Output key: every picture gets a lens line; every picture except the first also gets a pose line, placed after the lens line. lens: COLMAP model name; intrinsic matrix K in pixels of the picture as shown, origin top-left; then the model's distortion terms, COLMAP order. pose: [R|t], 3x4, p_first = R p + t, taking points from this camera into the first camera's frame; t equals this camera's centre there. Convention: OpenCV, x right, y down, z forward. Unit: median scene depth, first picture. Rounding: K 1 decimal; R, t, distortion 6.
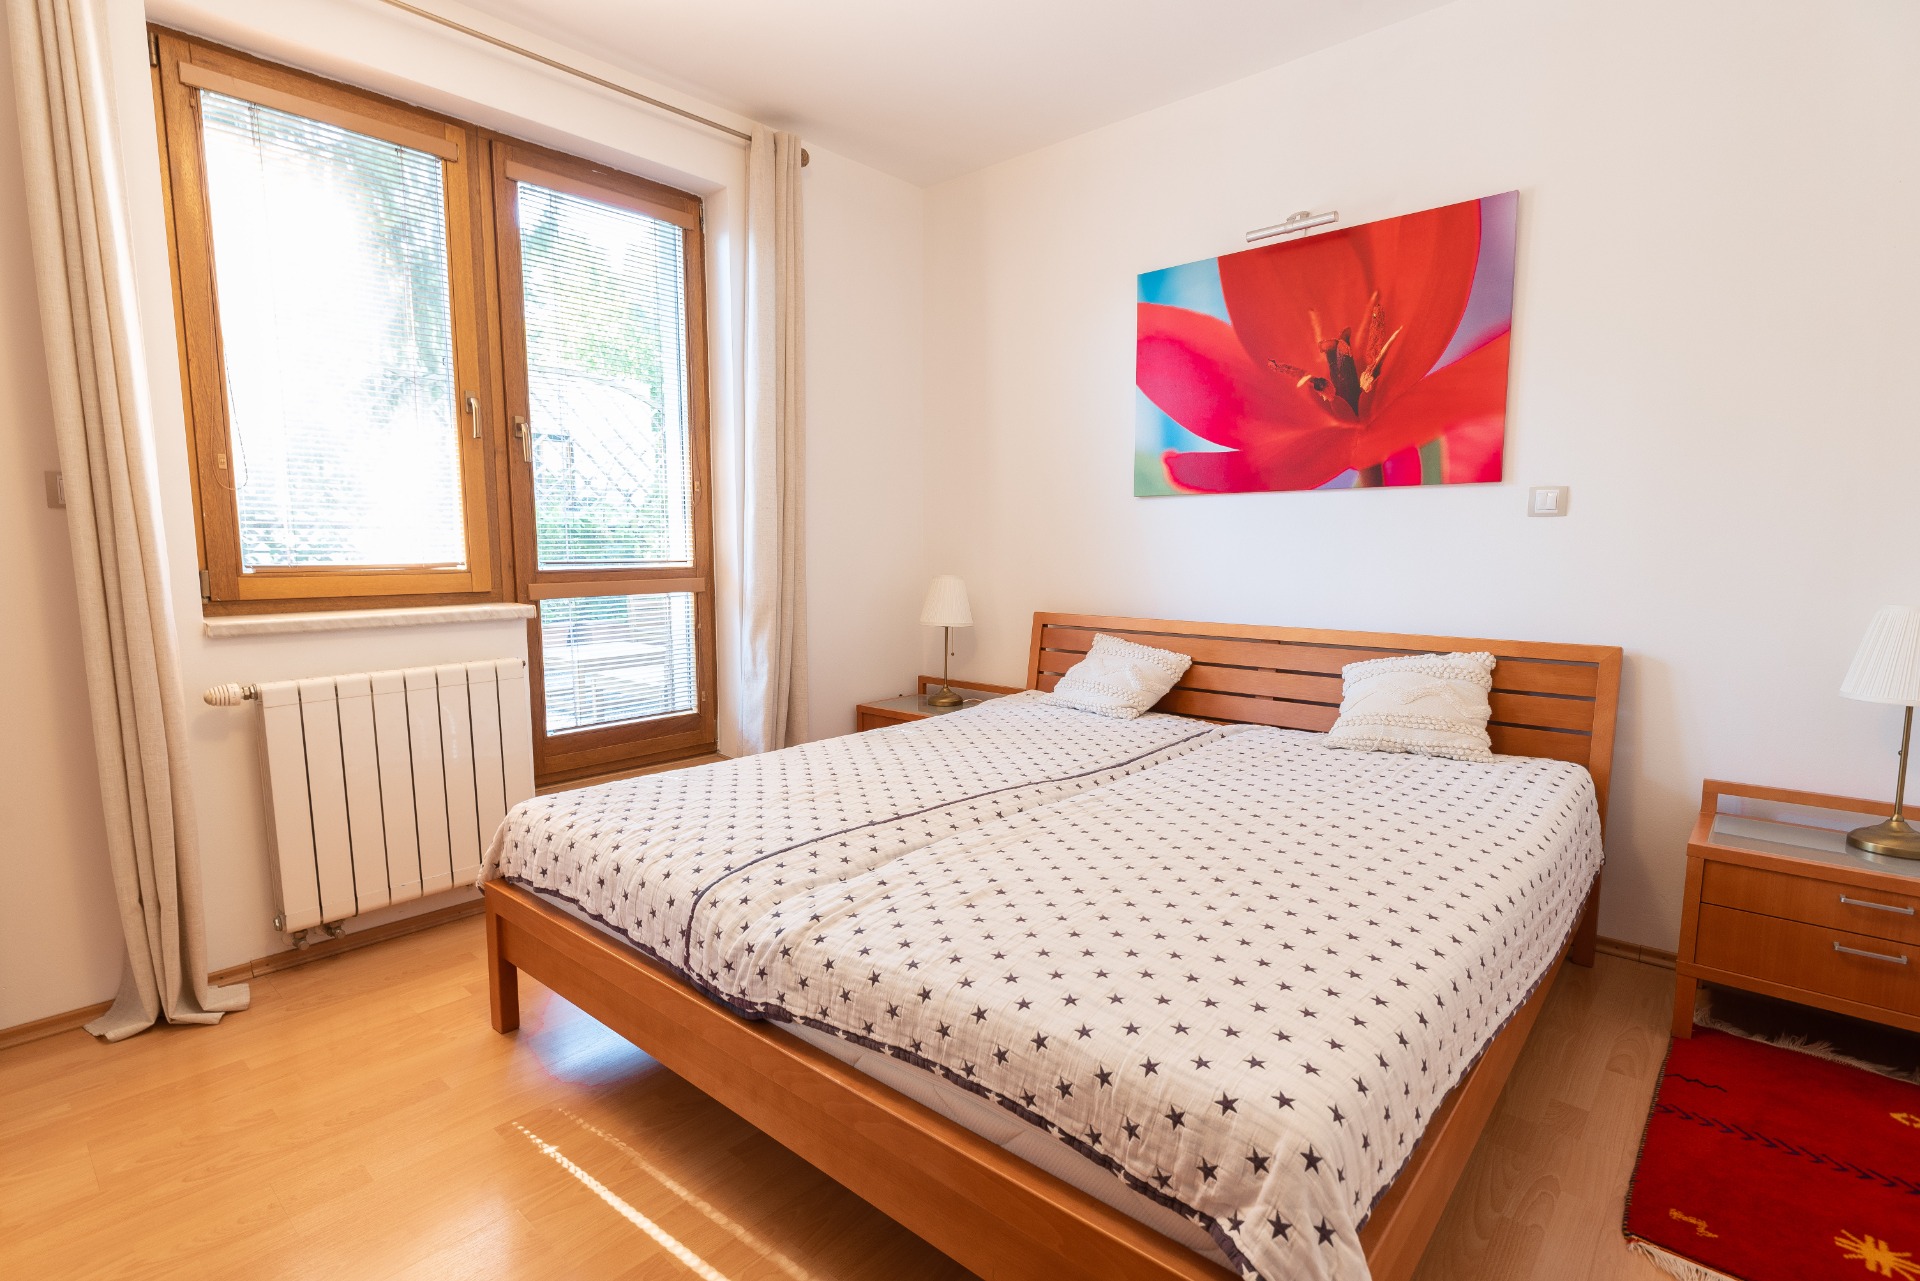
lens RADIAL K [[922.1, 0, 953.2], [0, 922.1, 648.5], [0, 0, 1]] dist [-0.003484, 0.001061]
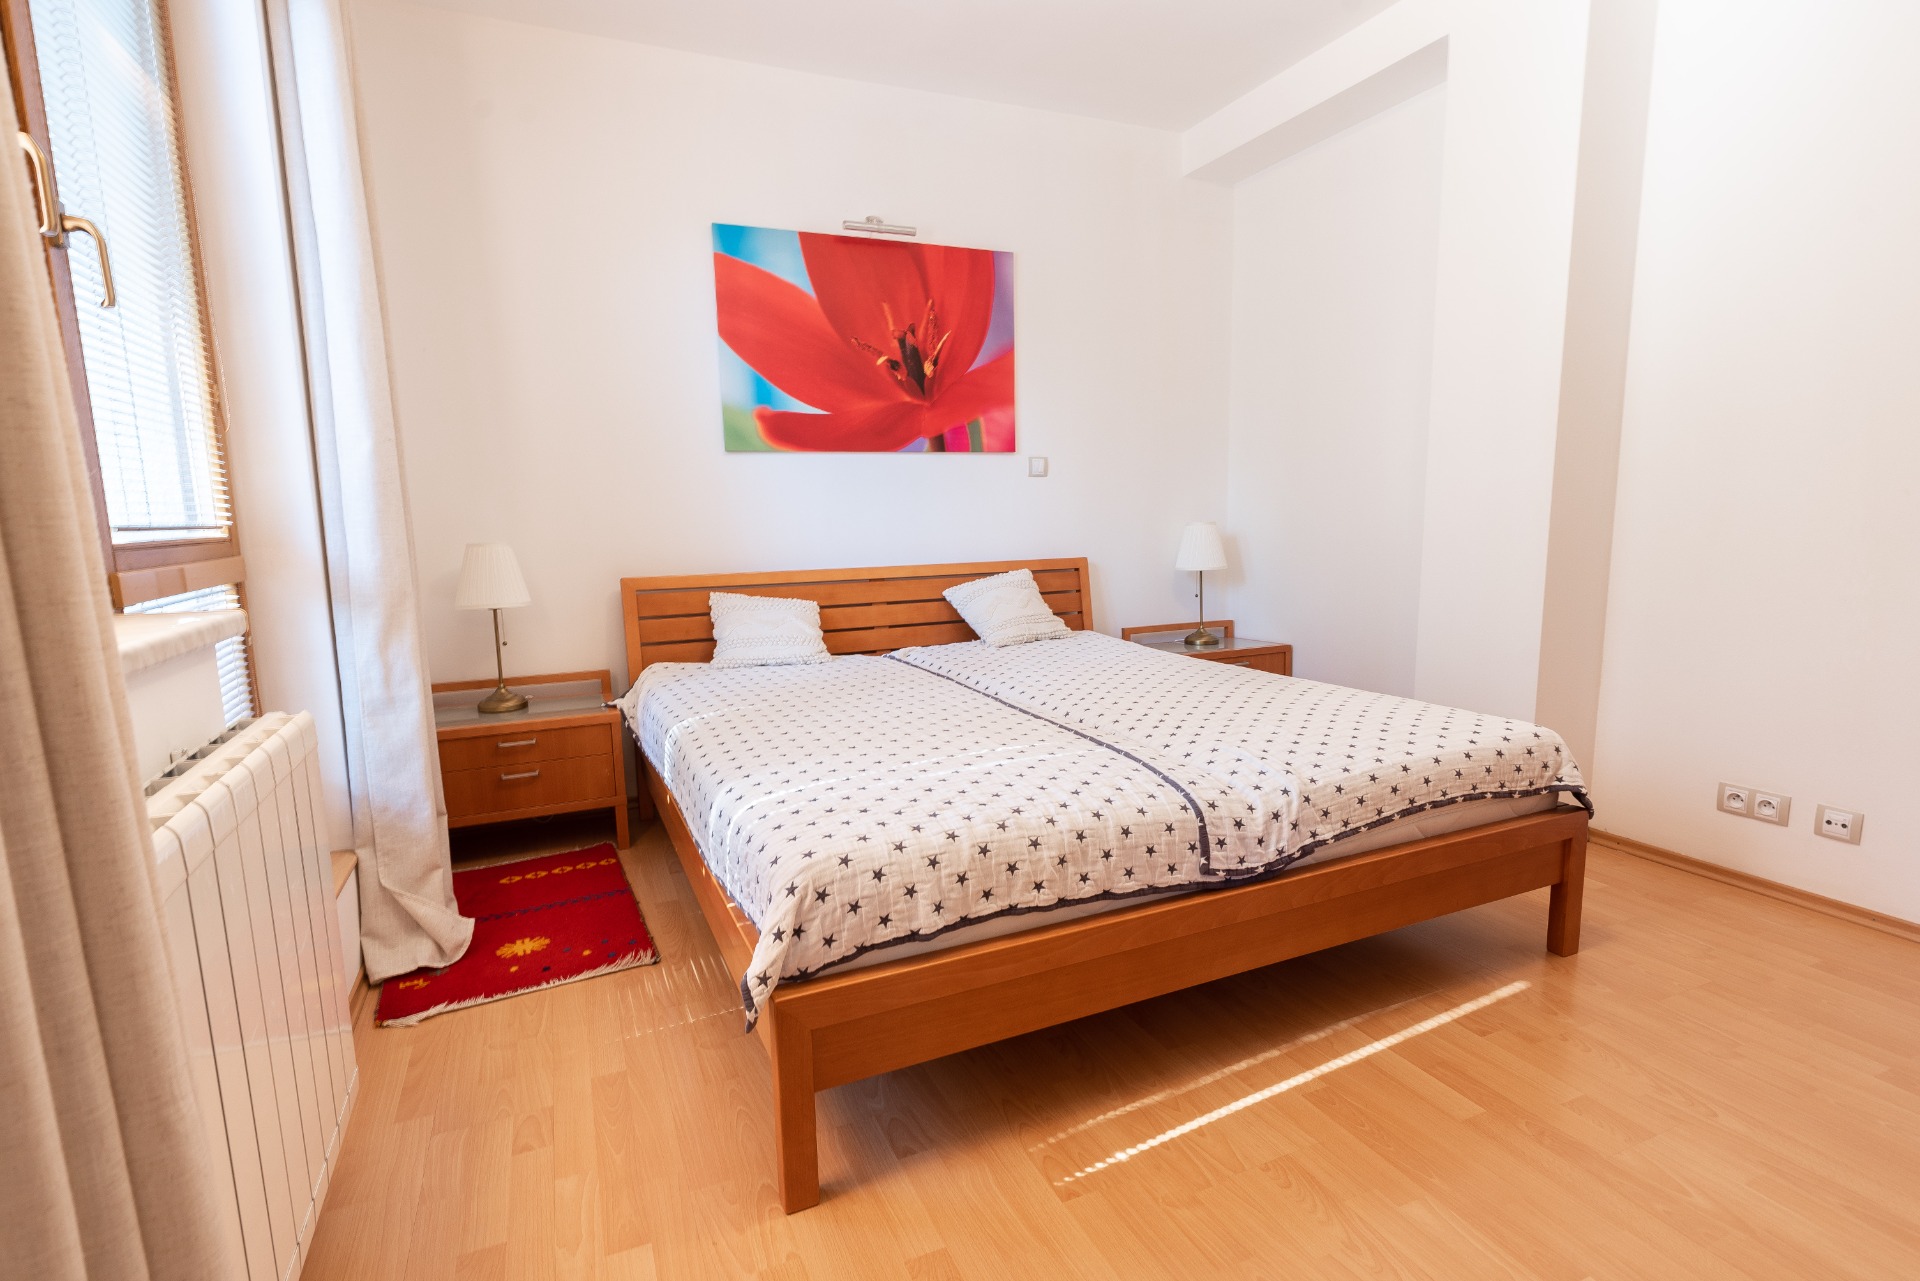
lens RADIAL K [[922.1, 0, 951.5], [0, 922.1, 652.0], [0, 0, 1]] dist [-0.003484, 0.001061]
pose [[0.422045, -0.147603, 0.894478, -0.761309], [0.120123, 0.987062, 0.106203, -0.033498], [-0.898582, 0.062625, 0.434315, 0.446371]]
